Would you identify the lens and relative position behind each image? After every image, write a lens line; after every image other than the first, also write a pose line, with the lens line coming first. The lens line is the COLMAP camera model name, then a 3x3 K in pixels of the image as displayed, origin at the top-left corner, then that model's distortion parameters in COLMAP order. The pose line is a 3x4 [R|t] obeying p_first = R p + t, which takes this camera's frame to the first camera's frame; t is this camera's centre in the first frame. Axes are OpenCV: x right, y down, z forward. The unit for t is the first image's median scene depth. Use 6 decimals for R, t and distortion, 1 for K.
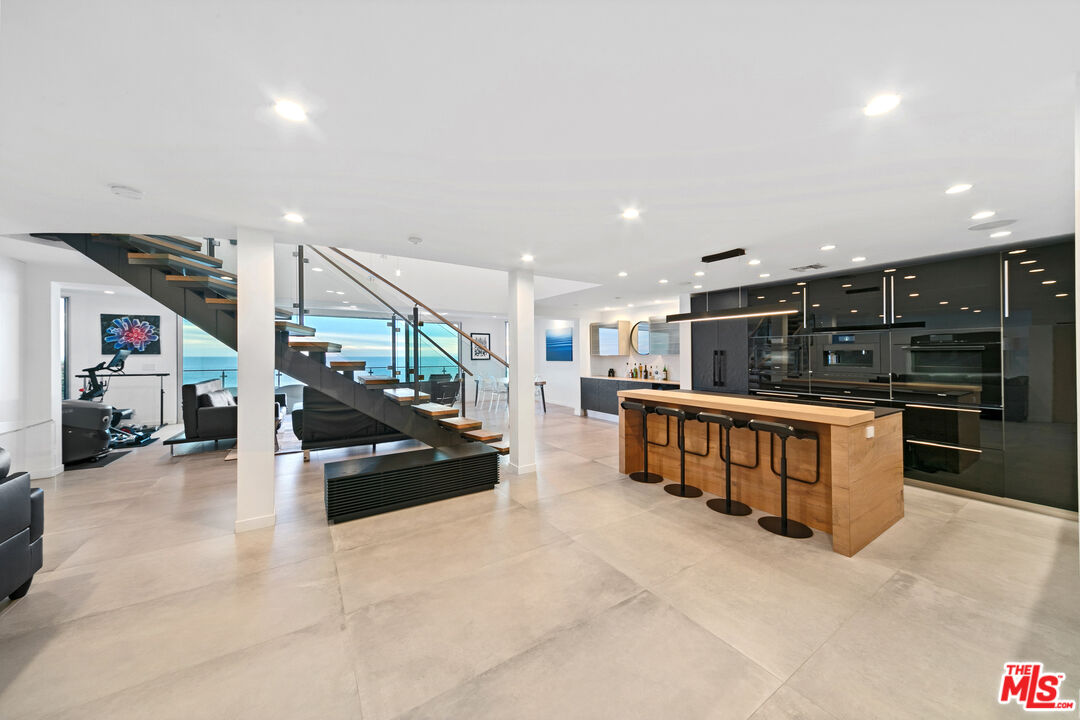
lens RADIAL K [[358.8, 0, 532.7], [0, 358.8, 359.5], [0, 0, 1]] dist [0.001183, 0.000098]
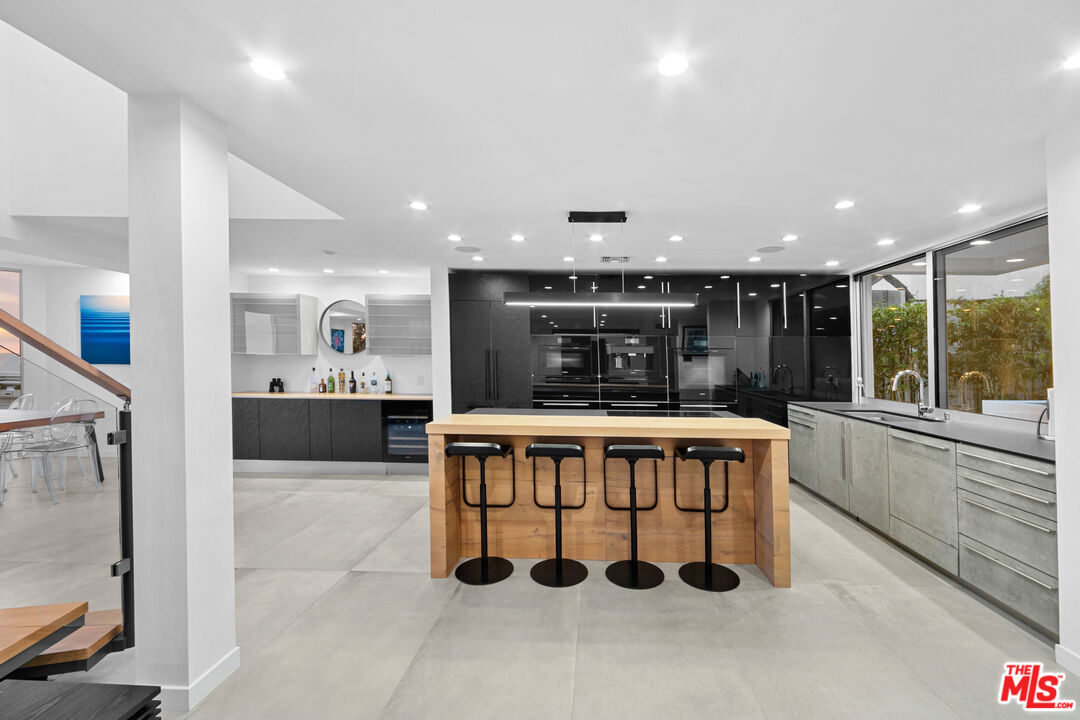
lens RADIAL K [[427.5, 0, 546.6], [0, 427.5, 355.4], [0, 0, 1]] dist [-0.002368, 0.000166]
pose [[0.557834, 0.012846, 0.829853, -0.145476], [-0.001635, 0.999895, -0.014379, -0.001806], [-0.829951, 0.006664, 0.557796, 0.400379]]
